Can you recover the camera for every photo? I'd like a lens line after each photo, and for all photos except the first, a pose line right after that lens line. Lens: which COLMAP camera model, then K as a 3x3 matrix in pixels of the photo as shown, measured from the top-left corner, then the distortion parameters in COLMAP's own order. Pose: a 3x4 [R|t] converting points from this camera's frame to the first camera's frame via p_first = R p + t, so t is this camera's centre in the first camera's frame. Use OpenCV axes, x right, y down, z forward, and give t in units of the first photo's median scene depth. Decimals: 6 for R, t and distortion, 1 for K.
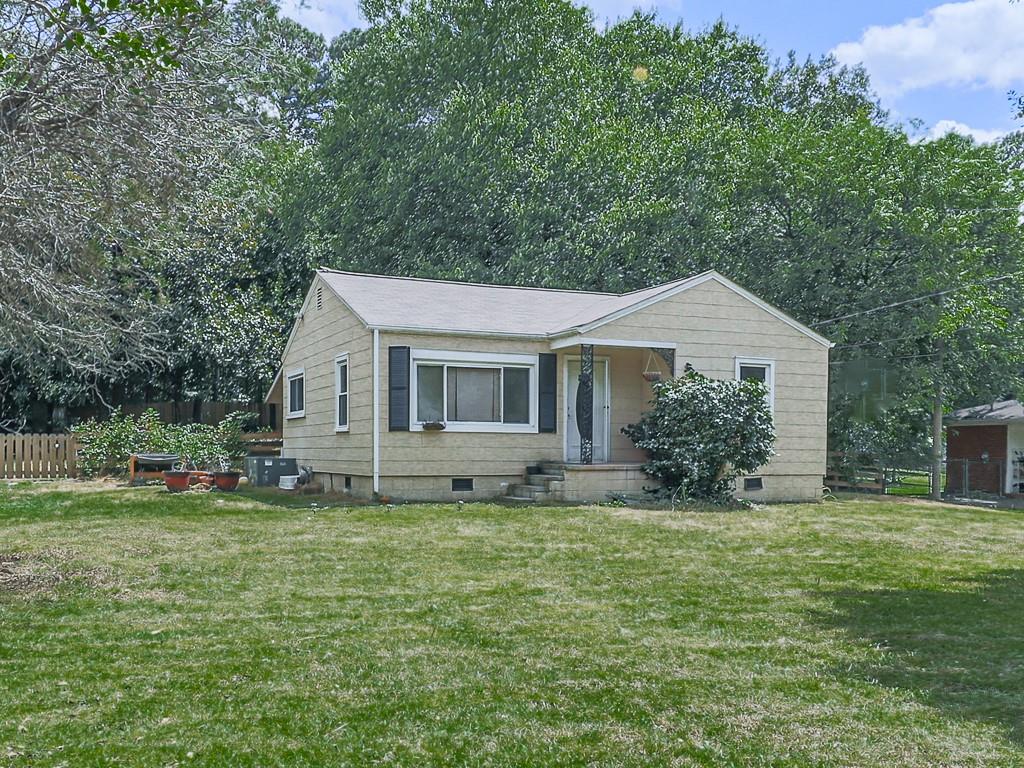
lens RADIAL K [[970.1, 0, 512.5], [0, 970.1, 388.5], [0, 0, 1]] dist [0.048574, 0.000000]
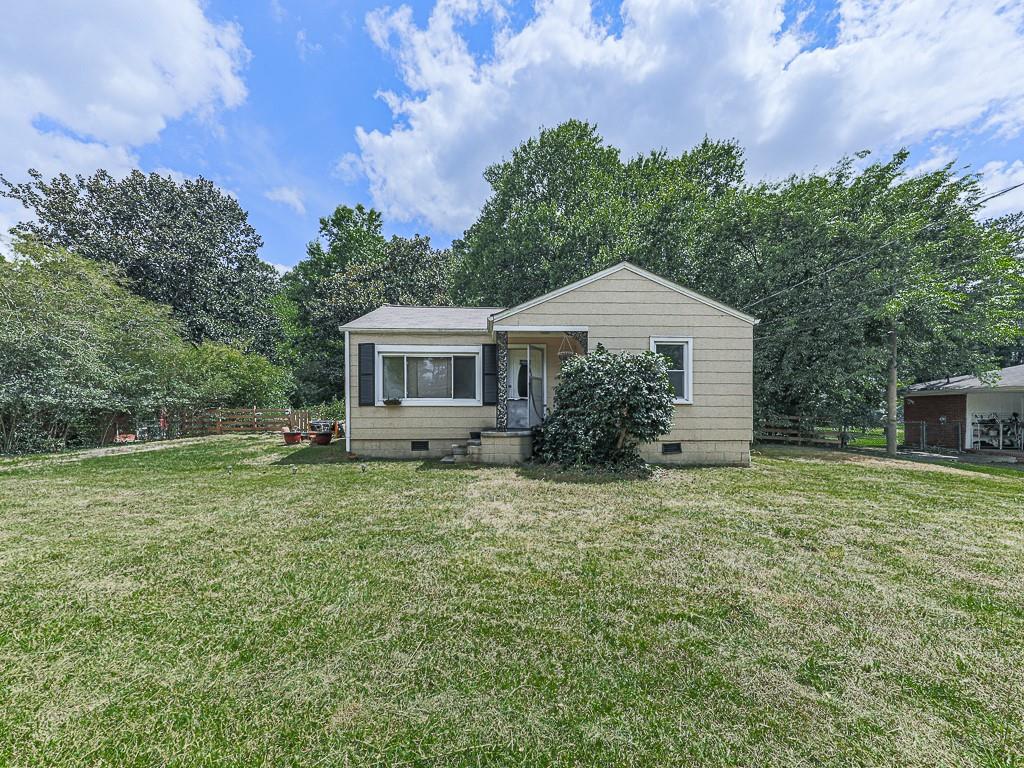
lens RADIAL K [[394.0, 0, 510.6], [0, 394.0, 391.2], [0, 0, 1]] dist [0.002847, -0.000039]
pose [[0.928324, -0.028210, -0.370700, 0.255941], [0.029704, 0.999557, -0.001678, 0.028451], [0.370583, -0.009454, 0.928751, 0.533204]]
